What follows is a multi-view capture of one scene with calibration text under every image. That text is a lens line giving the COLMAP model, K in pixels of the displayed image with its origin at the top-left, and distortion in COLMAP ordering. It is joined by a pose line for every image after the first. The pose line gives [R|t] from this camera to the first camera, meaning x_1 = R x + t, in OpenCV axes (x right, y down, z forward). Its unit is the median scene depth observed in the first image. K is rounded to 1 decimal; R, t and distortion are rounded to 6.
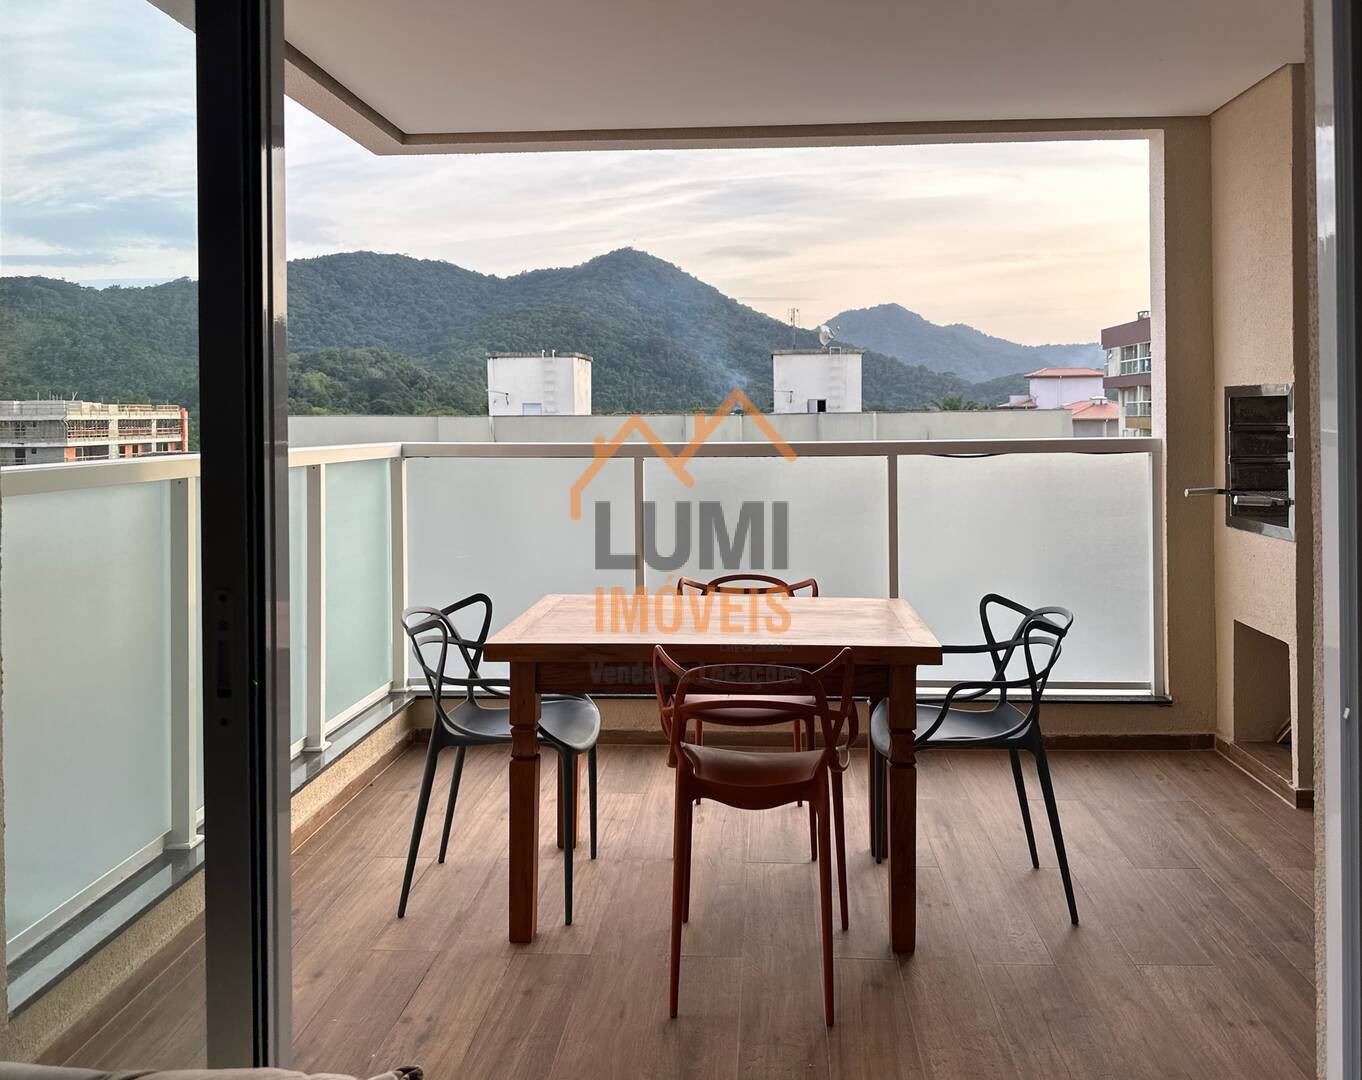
lens RADIAL K [[1149.1, 0, 717.3], [0, 1149.1, 426.2], [0, 0, 1]] dist [0.068852, -0.071191]
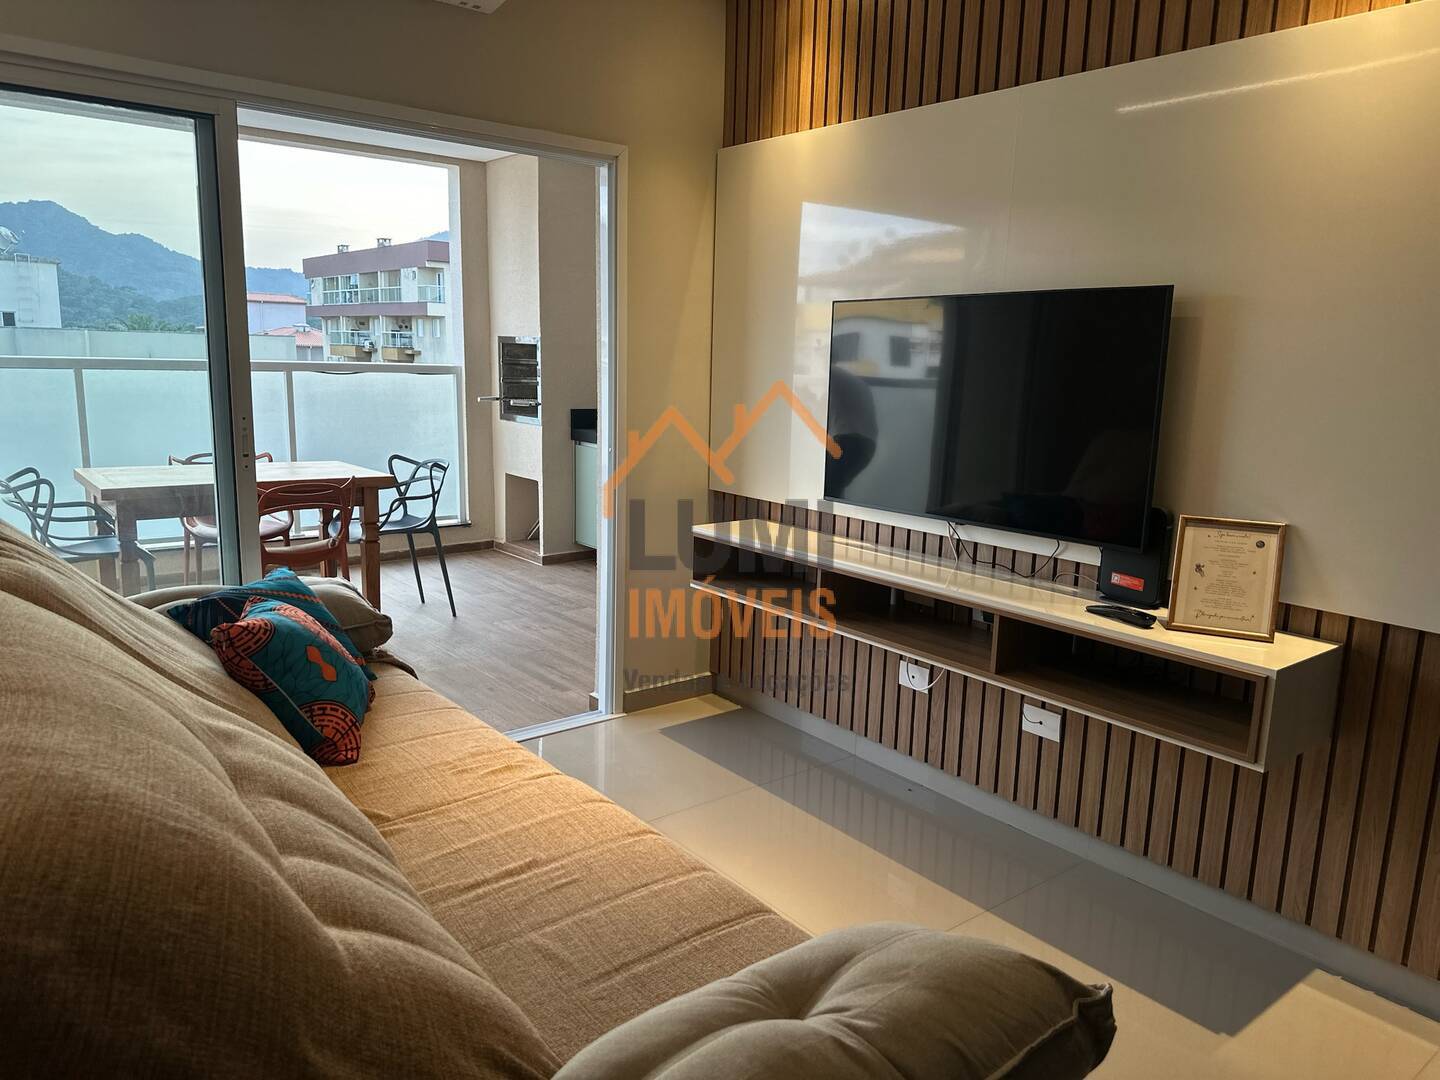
lens RADIAL K [[1062.1, 0, 753.6], [0, 1062.1, 556.9], [0, 0, 1]] dist [0.059248, -0.056151]
pose [[0.752788, -0.091160, 0.651920, -0.369747], [-0.031712, 0.984192, 0.174241, -0.001023], [-0.657498, -0.151841, 0.737997, -0.499906]]
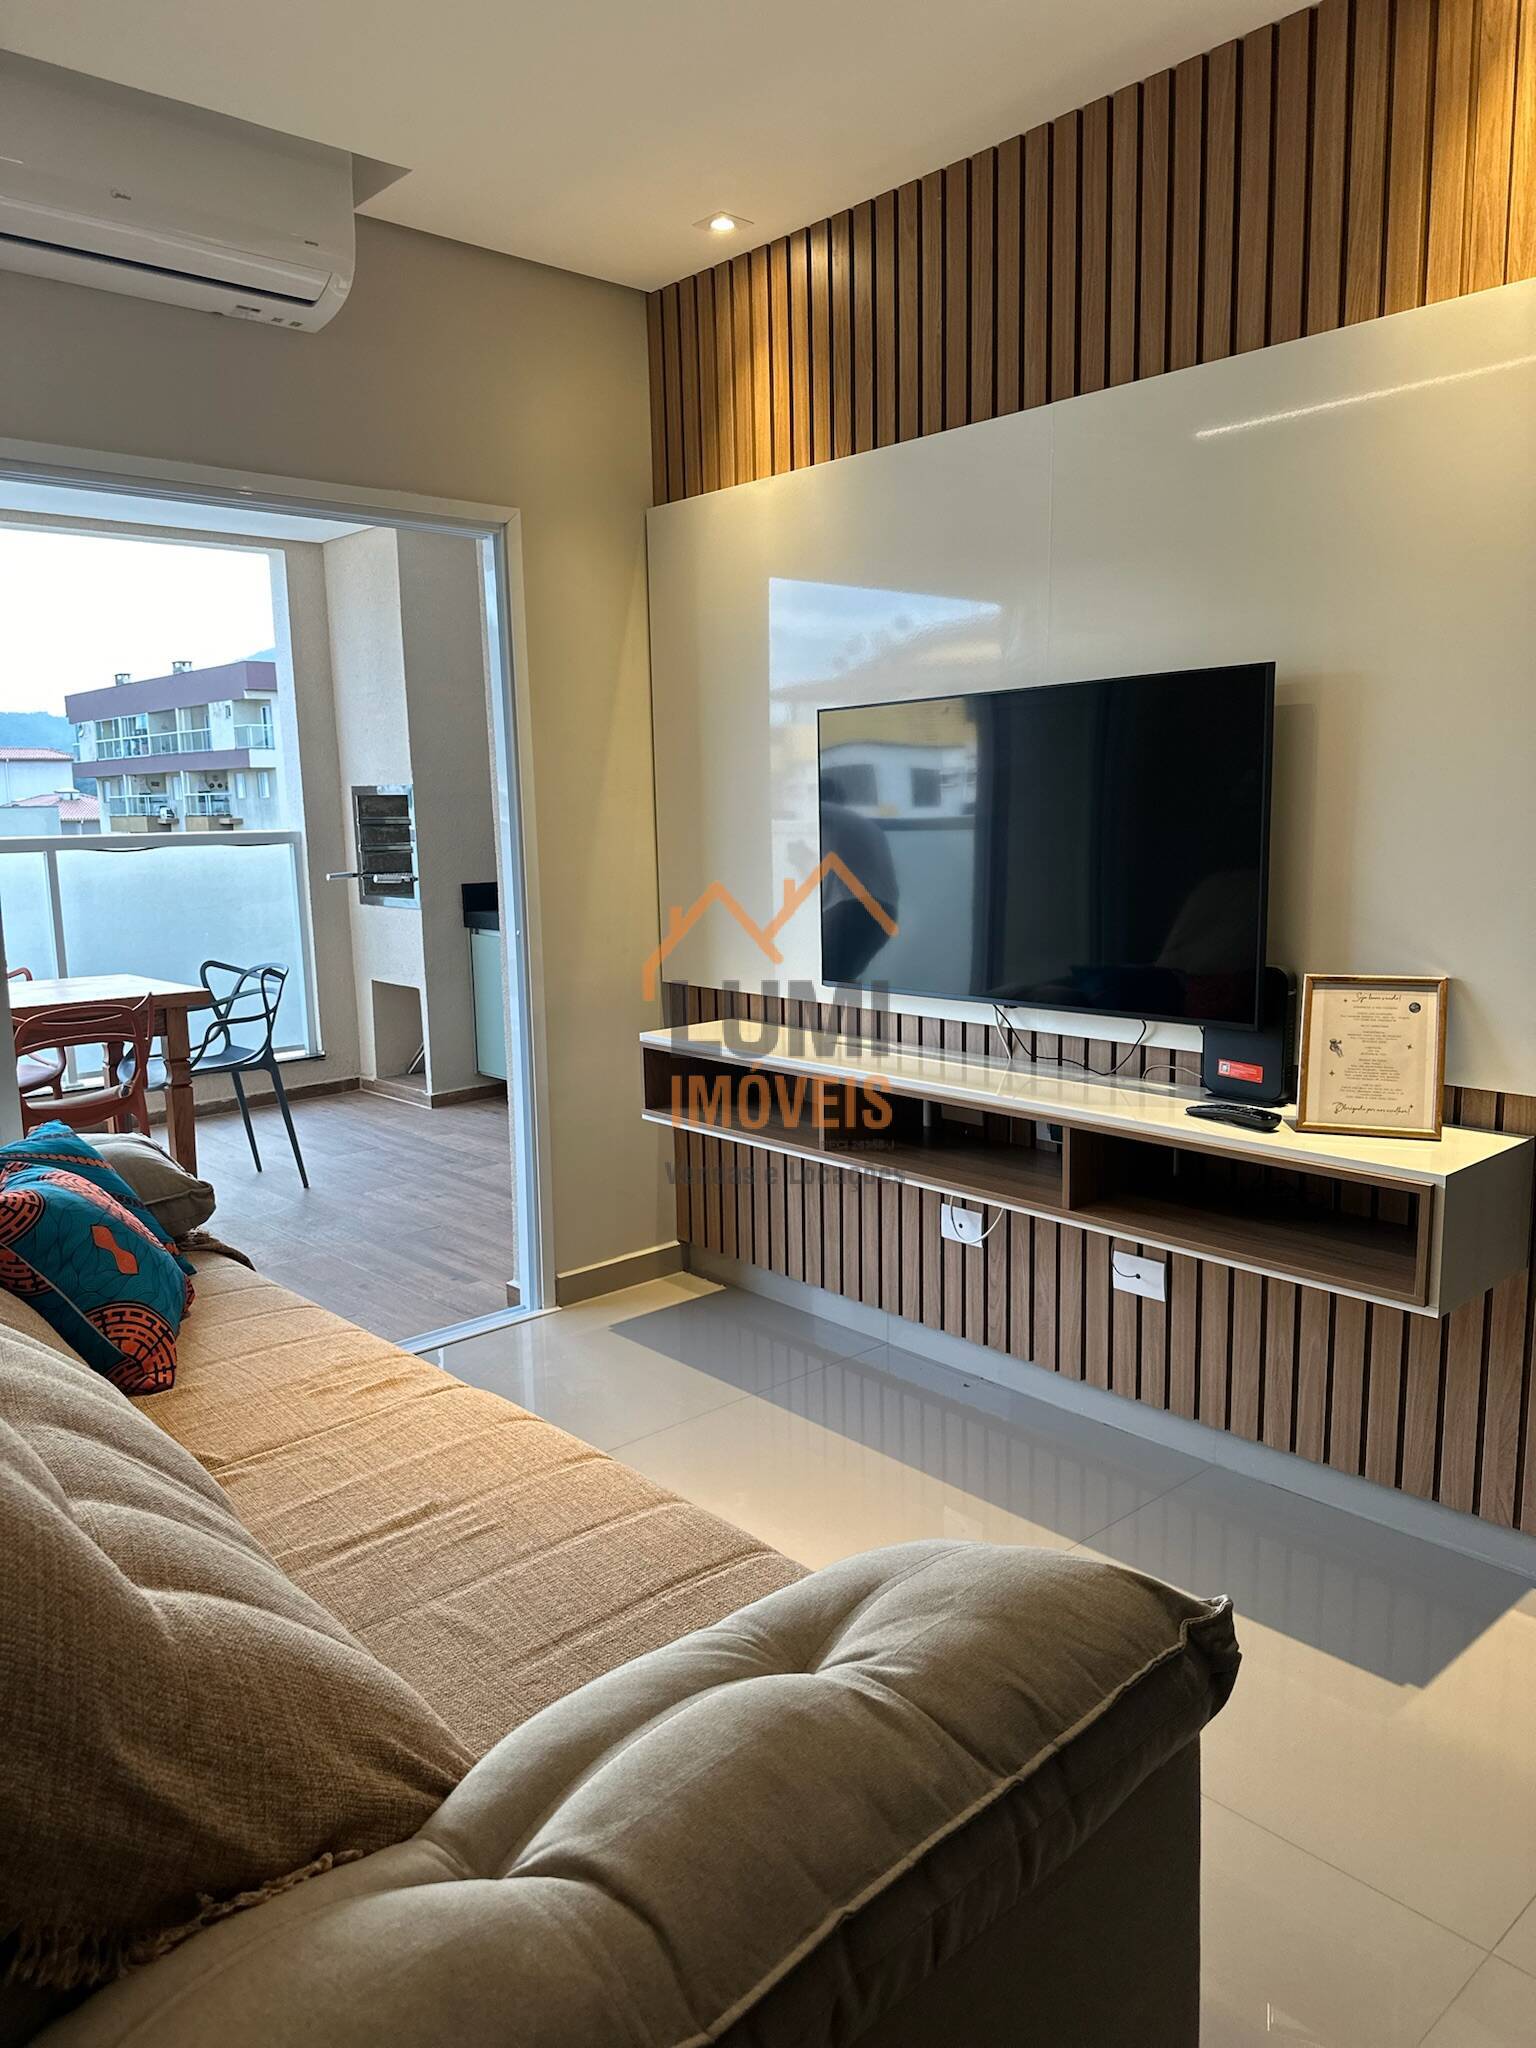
lens RADIAL K [[1510.5, 0, 799.0], [0, 1510.5, 1037.1], [0, 0, 1]] dist [0.059248, -0.056151]
pose [[0.719170, -0.111824, 0.685776, -0.374373], [0.017903, 0.989619, 0.142594, 0.006360], [-0.694603, -0.090272, 0.713707, -0.513284]]
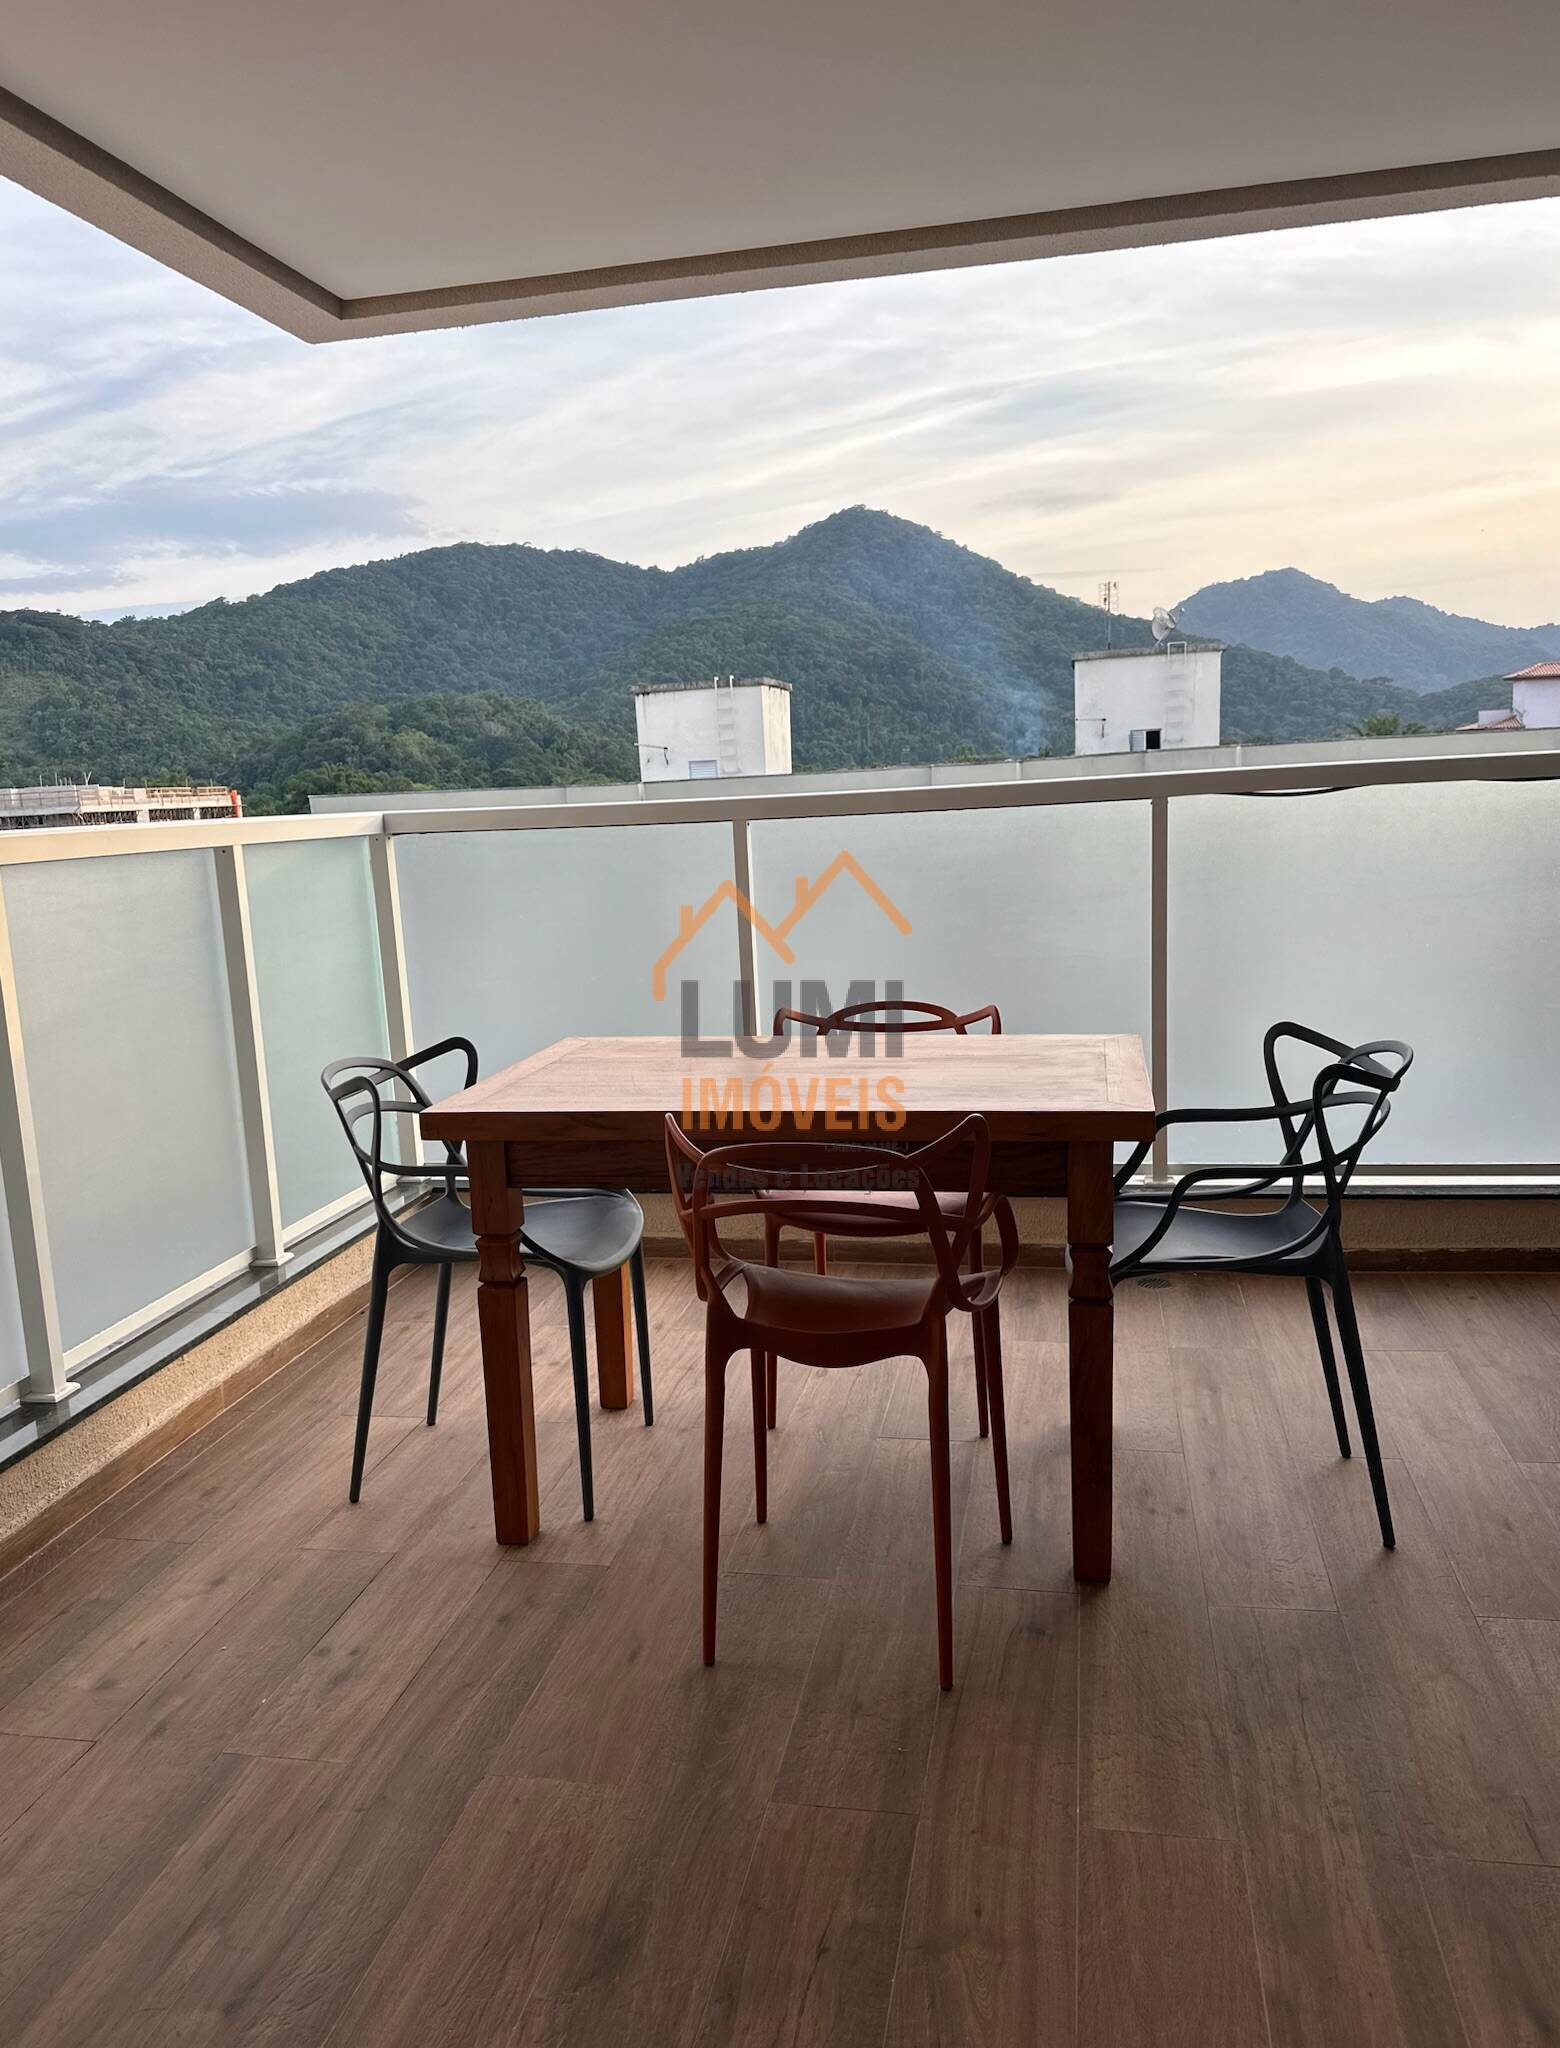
lens RADIAL K [[1692.3, 0, 703.0], [0, 1692.3, 1108.4], [0, 0, 1]] dist [0.078209, -0.110988]
pose [[0.984426, -0.010793, -0.175468, 0.085094], [0.042763, 0.982835, 0.179460, 0.016414], [0.170519, -0.184169, 0.967990, 0.080423]]
